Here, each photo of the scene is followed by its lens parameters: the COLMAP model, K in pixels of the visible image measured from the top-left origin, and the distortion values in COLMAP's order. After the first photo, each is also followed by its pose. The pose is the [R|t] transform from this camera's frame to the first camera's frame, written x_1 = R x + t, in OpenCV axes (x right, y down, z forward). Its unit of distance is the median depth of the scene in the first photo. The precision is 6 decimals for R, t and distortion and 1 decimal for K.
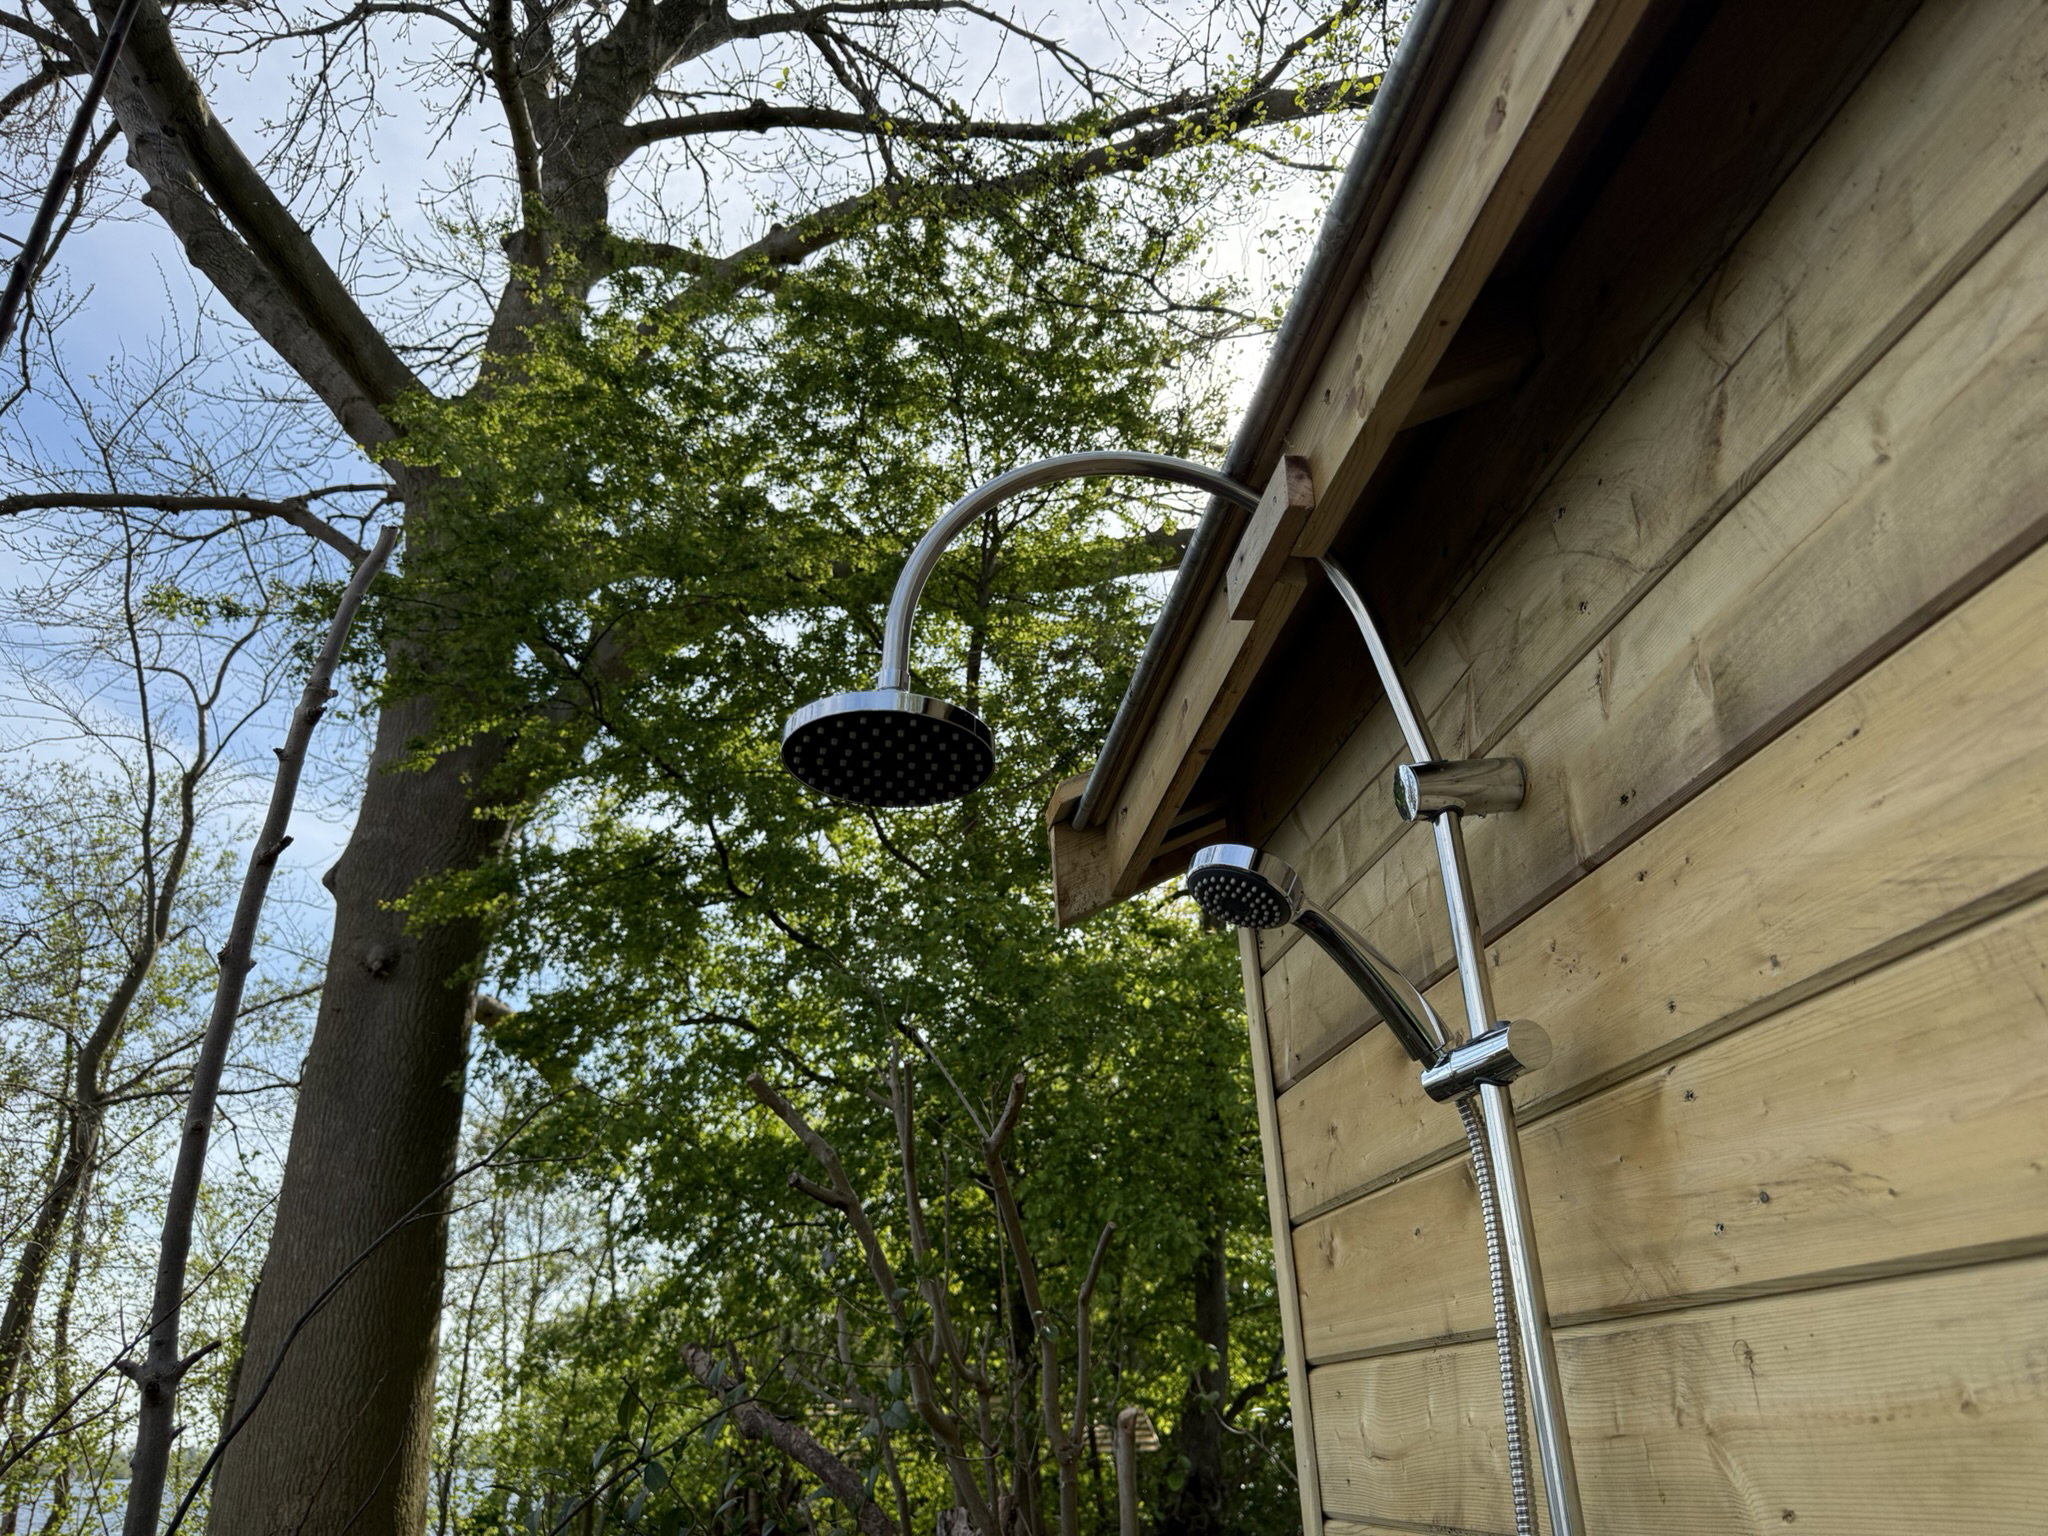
lens RADIAL K [[1415.4, 0, 1024.0], [0, 1415.4, 768.0], [0, 0, 1]] dist [0.001379, 0.000413]
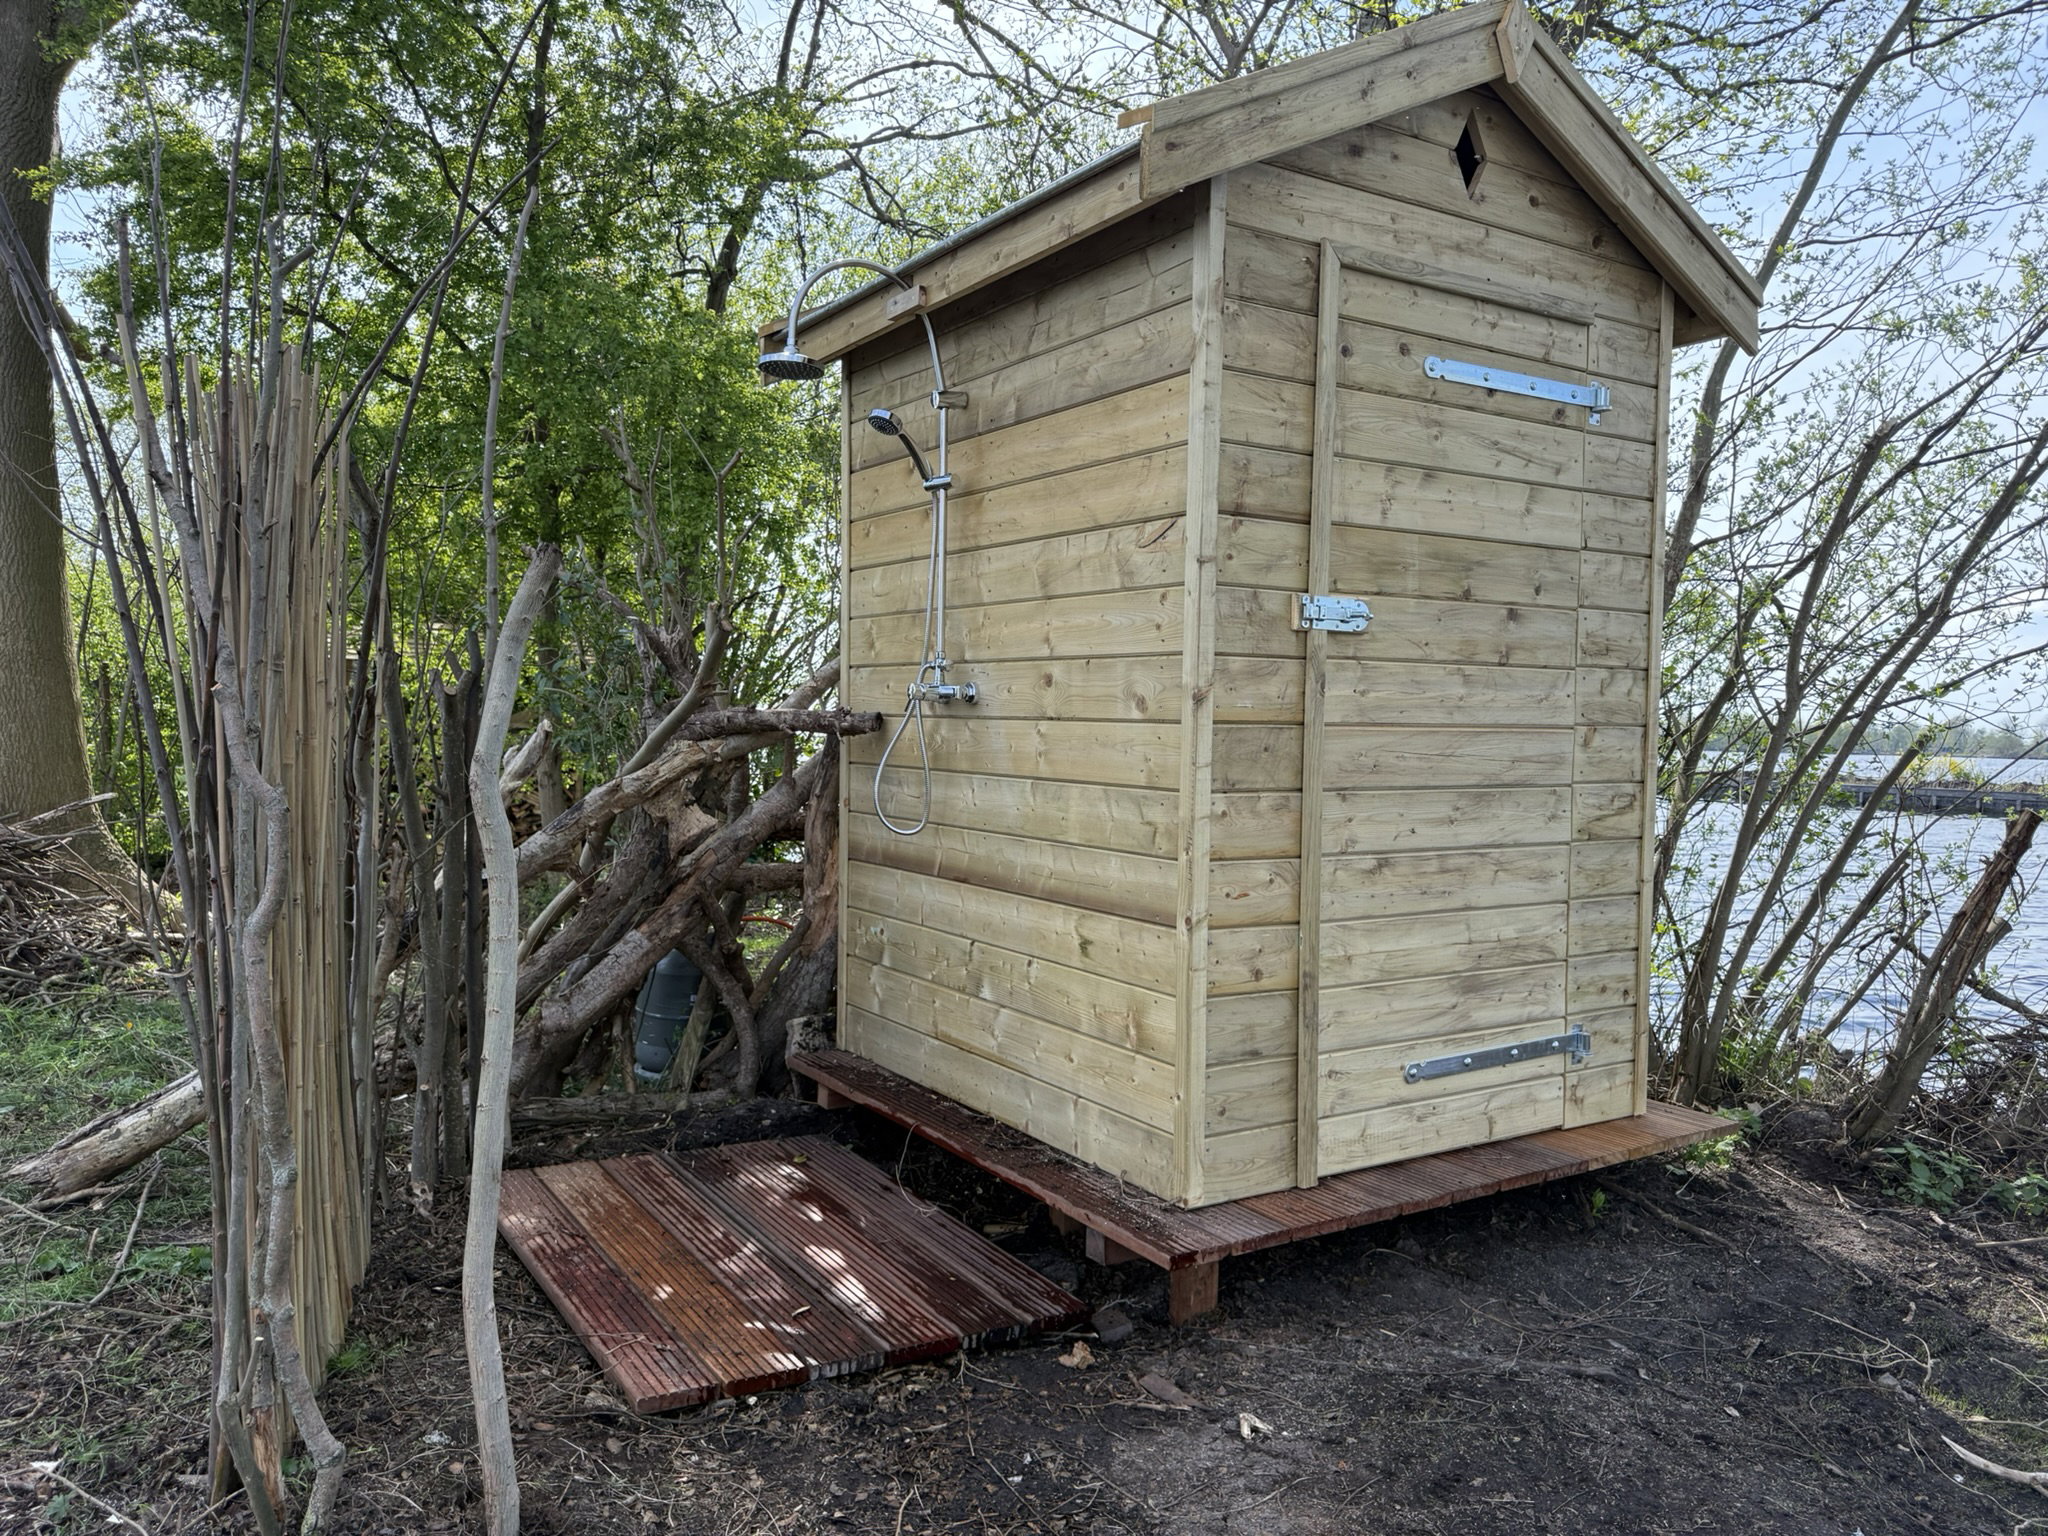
lens RADIAL K [[1450.8, 0, 1024.0], [0, 1450.8, 768.0], [0, 0, 1]] dist [-0.000404, -0.000038]
pose [[0.911275, 0.019351, 0.411344, -0.977428], [-0.210983, 0.879771, 0.426016, -0.761277], [-0.353644, -0.475004, 0.805796, -2.361001]]
